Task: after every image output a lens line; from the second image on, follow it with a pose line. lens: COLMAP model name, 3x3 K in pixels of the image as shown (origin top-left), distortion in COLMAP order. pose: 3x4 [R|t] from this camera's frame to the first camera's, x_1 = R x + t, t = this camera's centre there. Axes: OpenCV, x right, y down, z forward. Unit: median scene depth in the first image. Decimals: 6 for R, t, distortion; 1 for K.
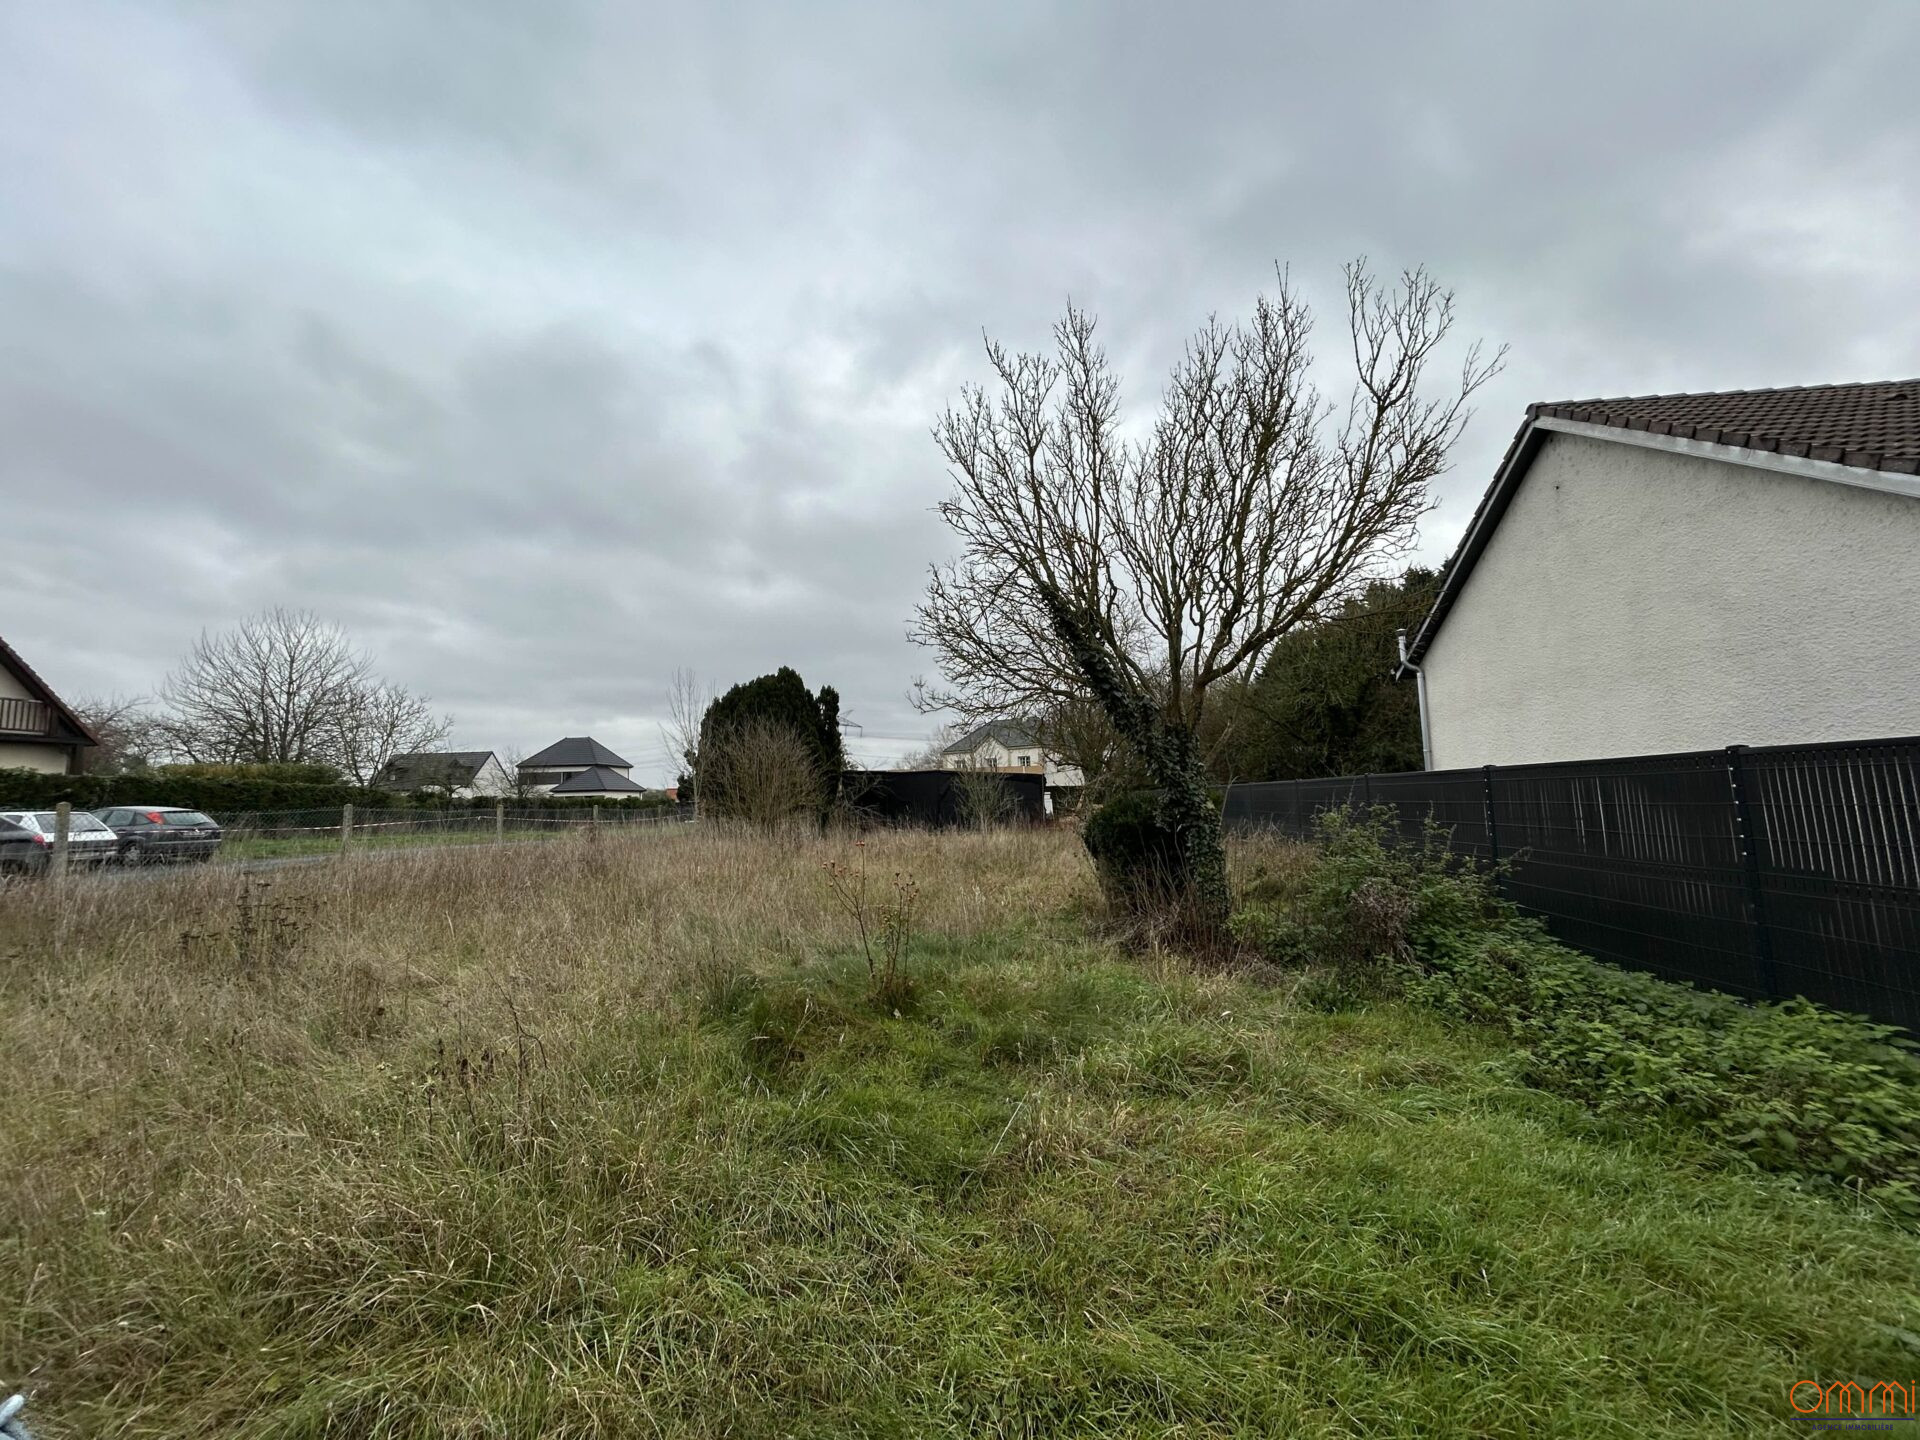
lens RADIAL K [[771.9, 0, 958.4], [0, 771.9, 712.0], [0, 0, 1]] dist [0.000616, -0.000600]
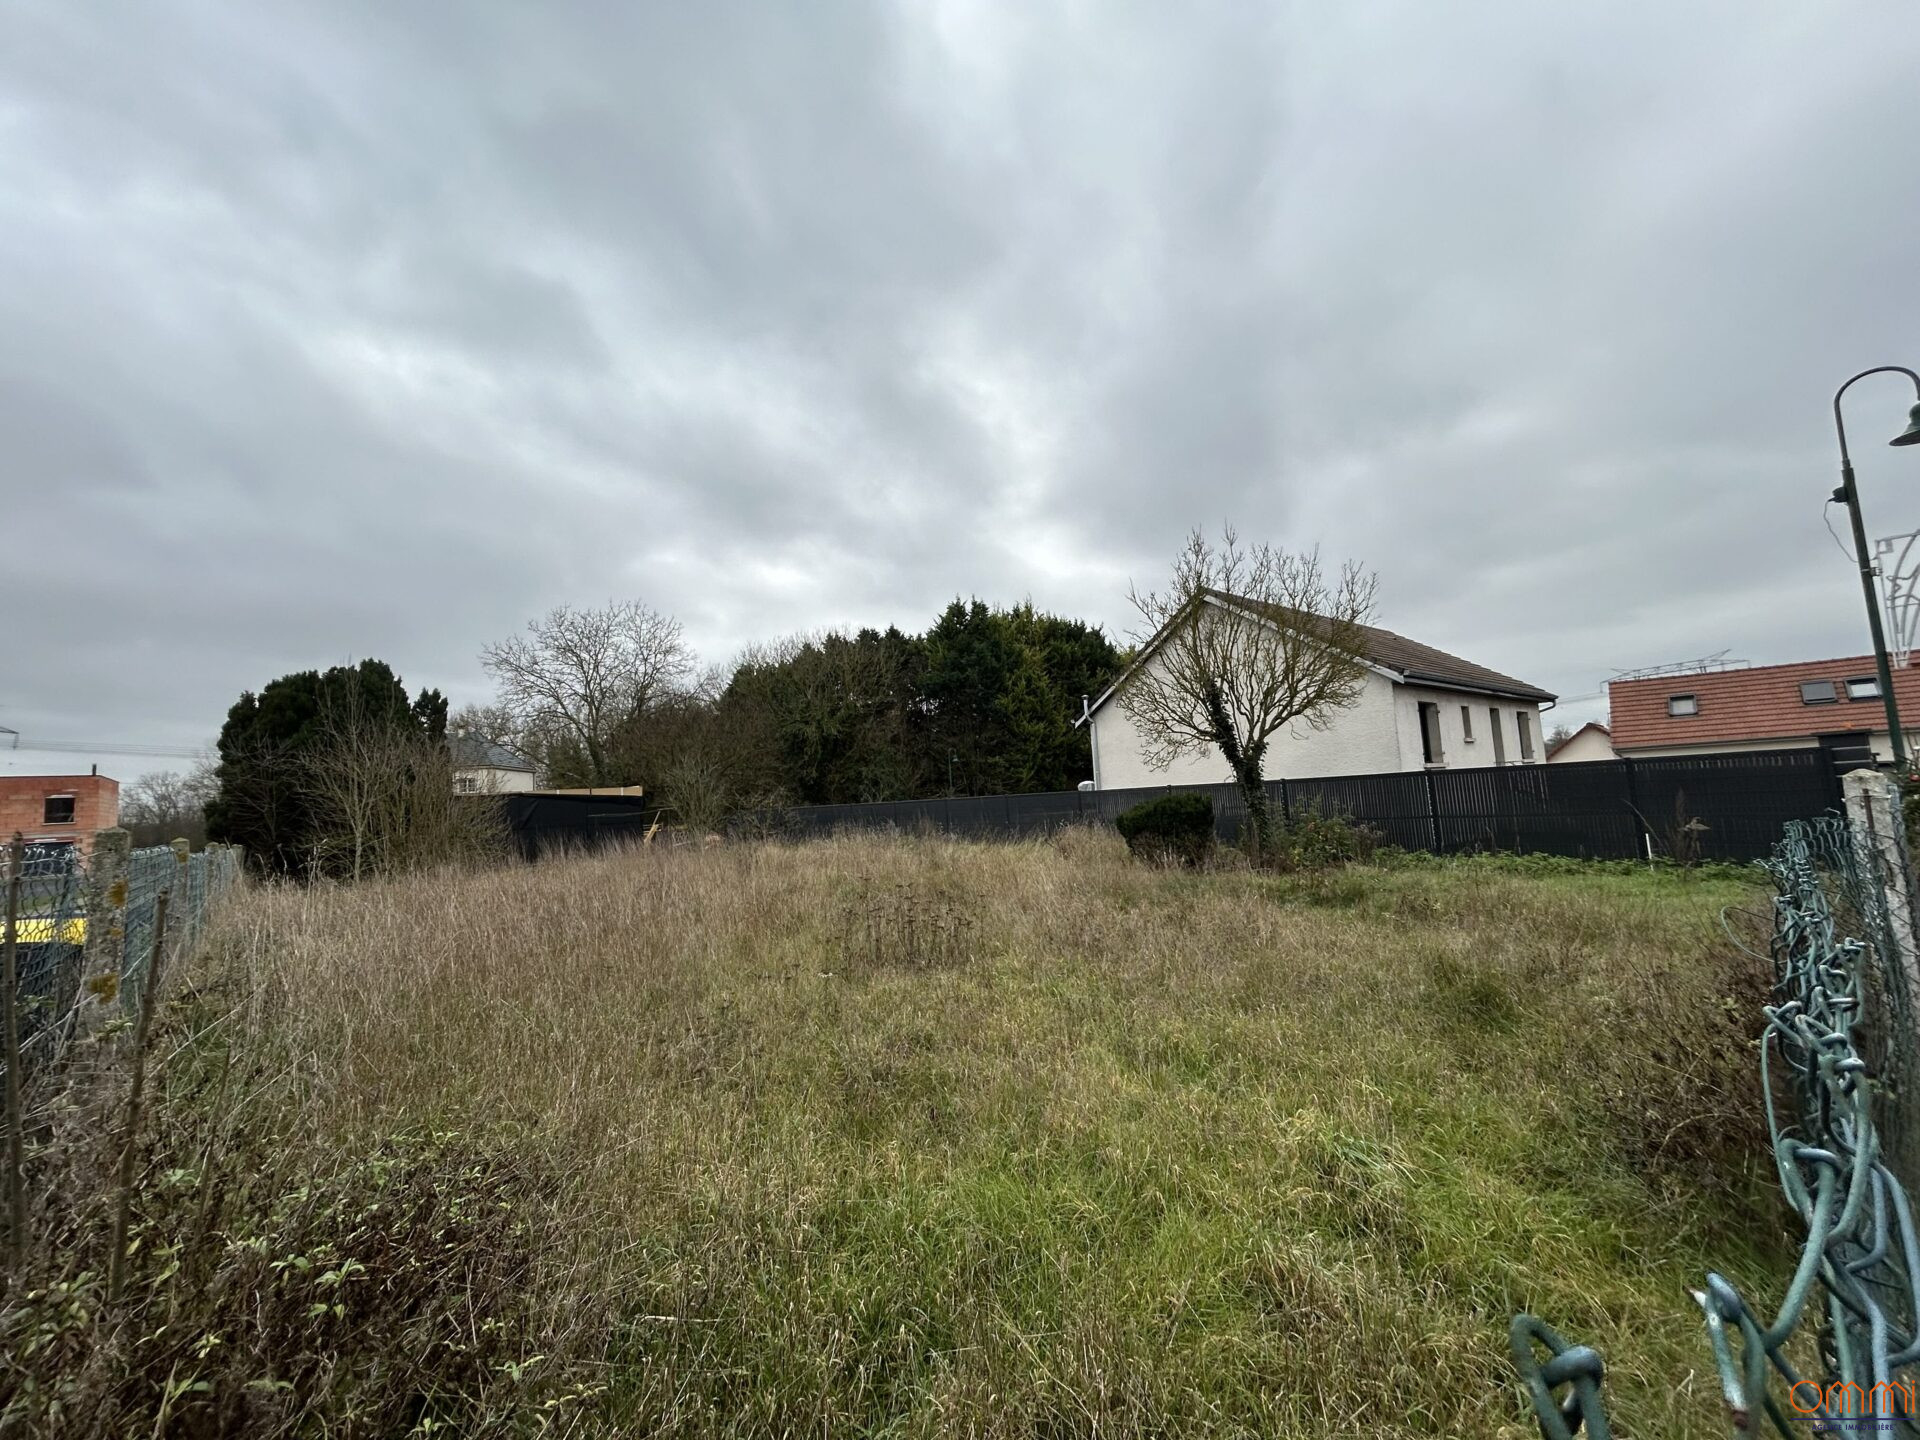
lens RADIAL K [[771.9, 0, 958.2], [0, 771.9, 723.1], [0, 0, 1]] dist [0.000616, -0.000600]
pose [[0.700556, 0.053146, 0.711616, -0.356076], [-0.041440, 0.998570, -0.033781, 0.006182], [-0.712393, -0.005824, 0.701757, 0.039339]]
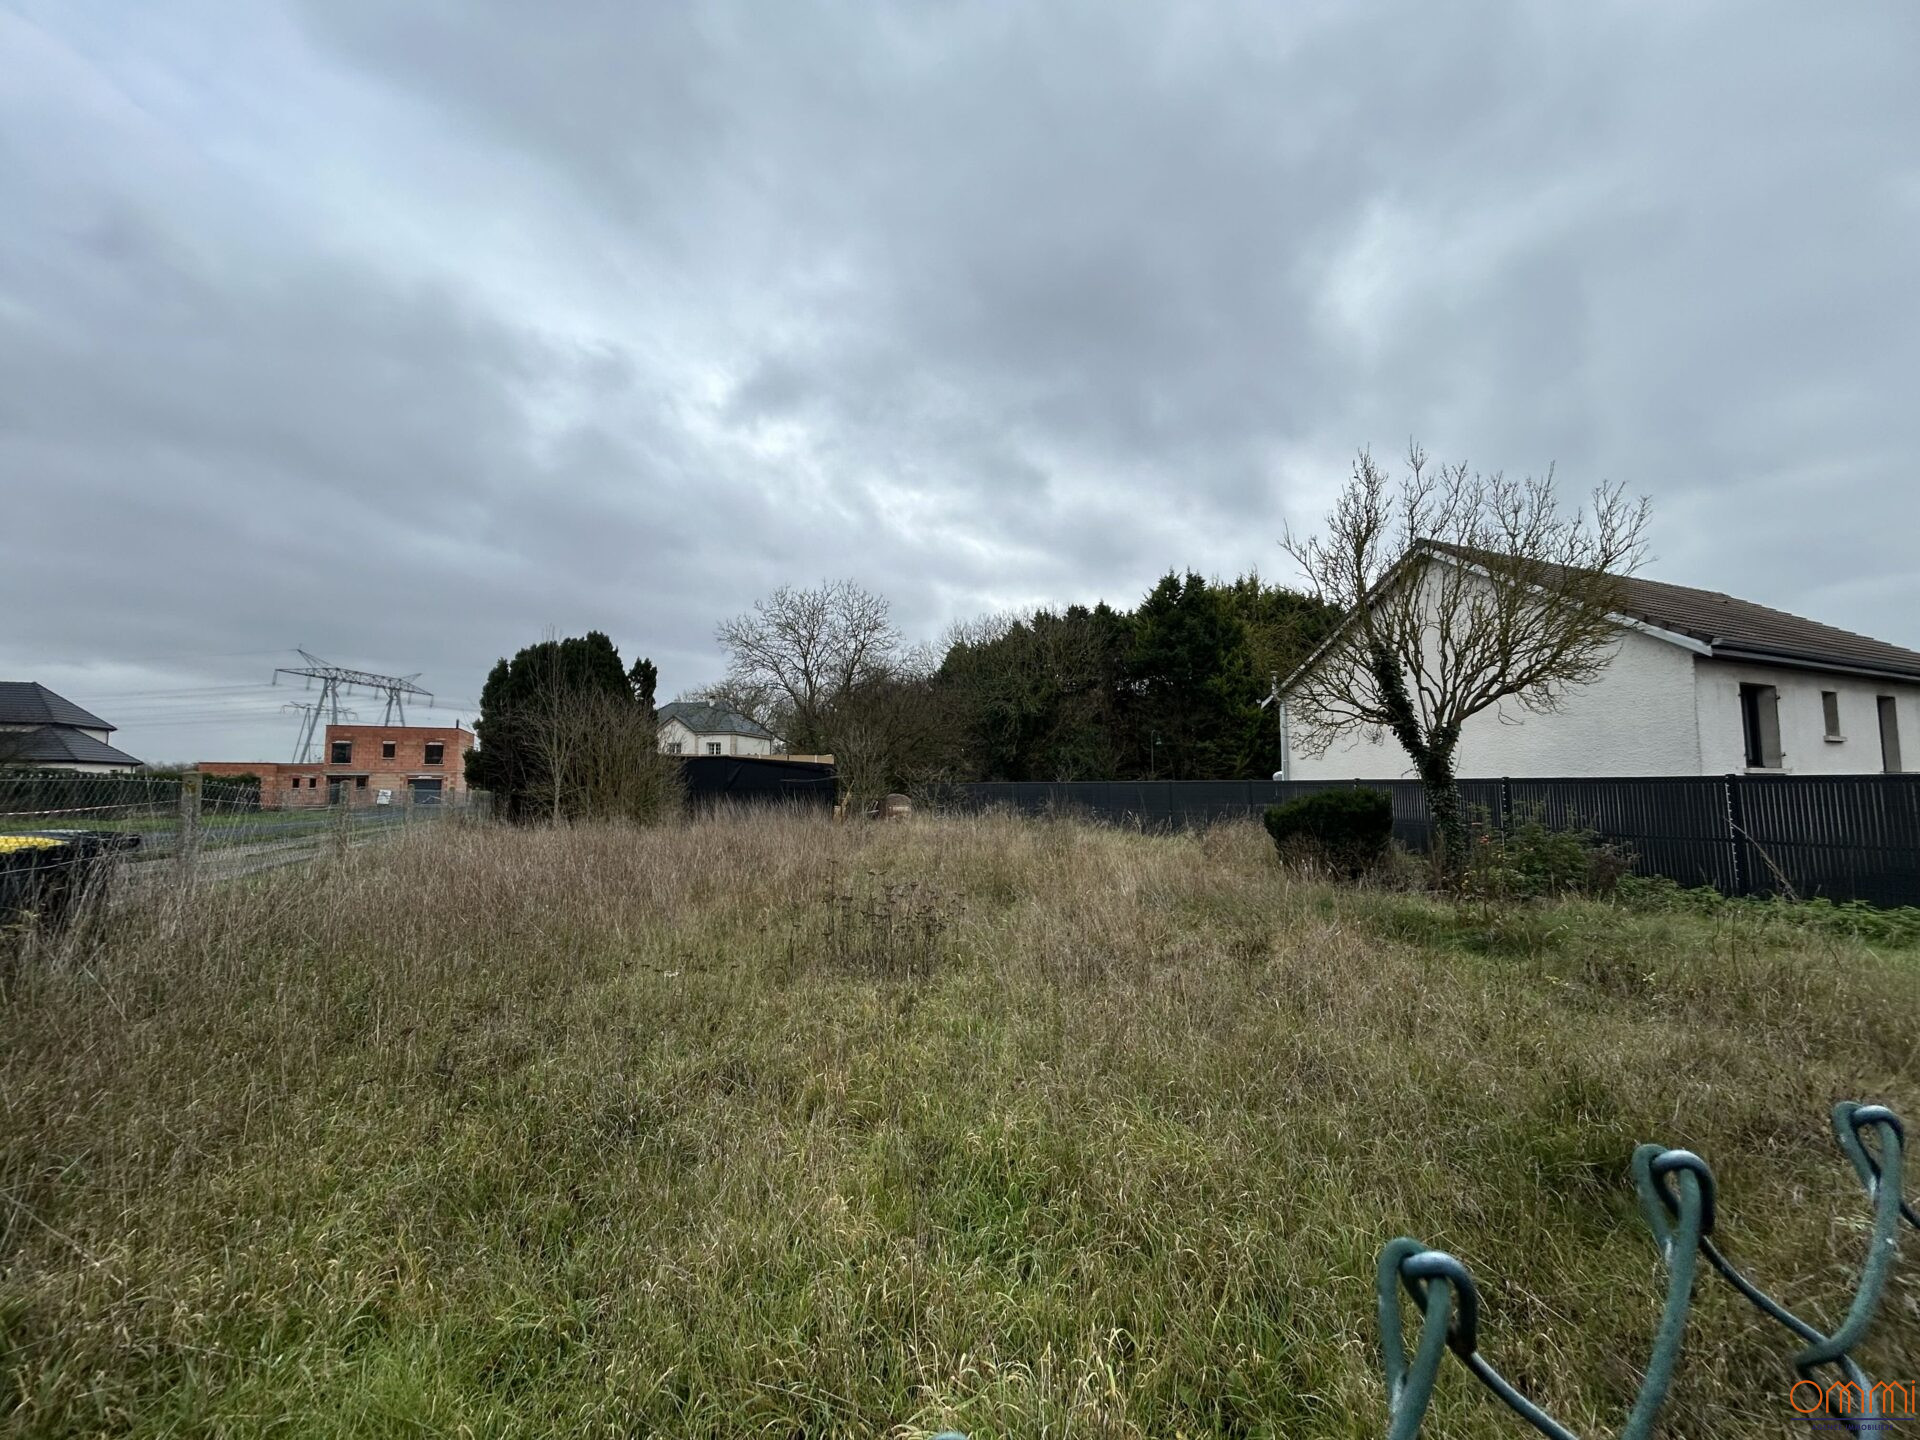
lens RADIAL K [[771.9, 0, 956.9], [0, 771.9, 718.8], [0, 0, 1]] dist [0.000616, -0.000600]
pose [[0.875145, 0.063499, 0.479676, -0.277031], [-0.074077, 0.997248, 0.003135, 0.006450], [-0.478156, -0.038276, 0.877440, 0.033243]]
